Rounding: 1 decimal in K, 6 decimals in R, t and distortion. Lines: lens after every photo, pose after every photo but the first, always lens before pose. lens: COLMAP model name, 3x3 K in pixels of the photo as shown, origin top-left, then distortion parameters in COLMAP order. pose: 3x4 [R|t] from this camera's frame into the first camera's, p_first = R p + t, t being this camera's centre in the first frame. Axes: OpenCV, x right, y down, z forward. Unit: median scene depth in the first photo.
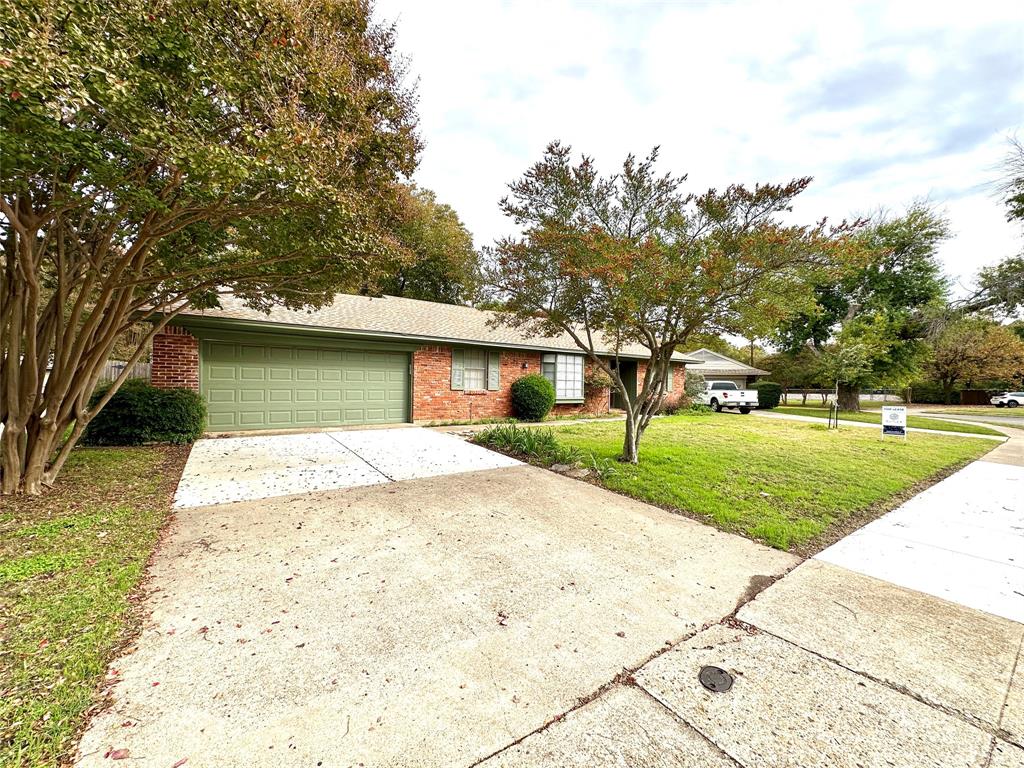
lens RADIAL K [[412.1, 0, 501.2], [0, 412.1, 379.1], [0, 0, 1]] dist [-0.013748, 0.000089]
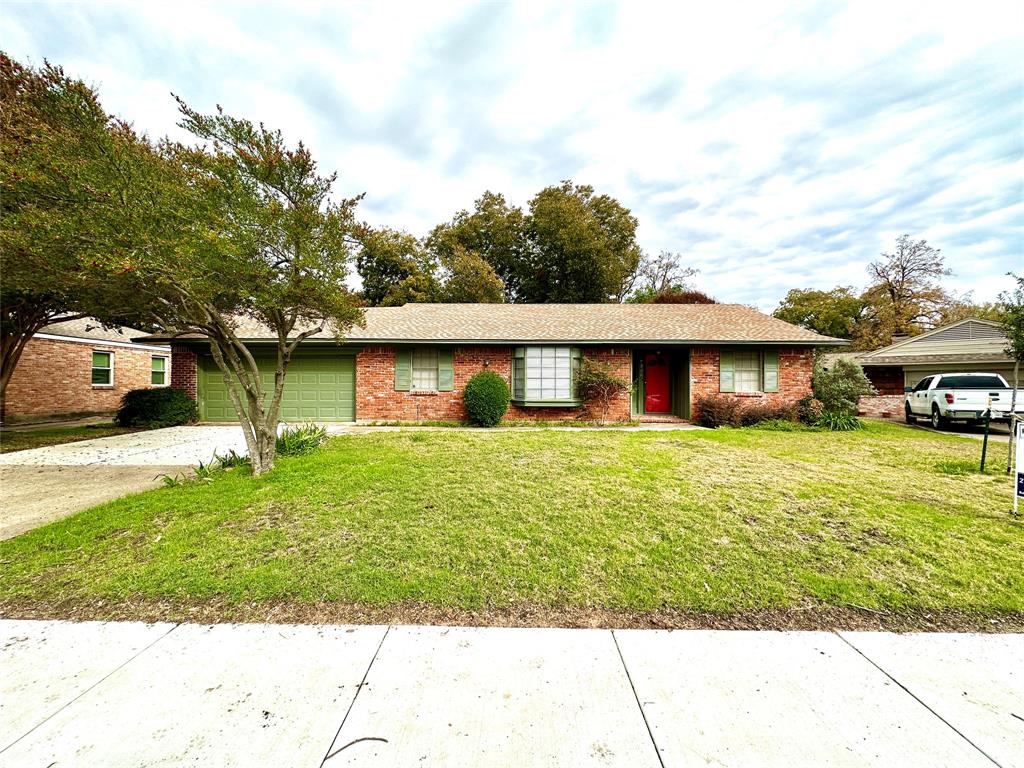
lens RADIAL K [[405.7, 0, 510.8], [0, 405.7, 382.9], [0, 0, 1]] dist [-0.002503, 0.000080]
pose [[0.814953, -0.019096, -0.579212, 0.570686], [0.018023, 0.999809, -0.007605, 0.016870], [0.579247, -0.004242, 0.815141, 0.303787]]
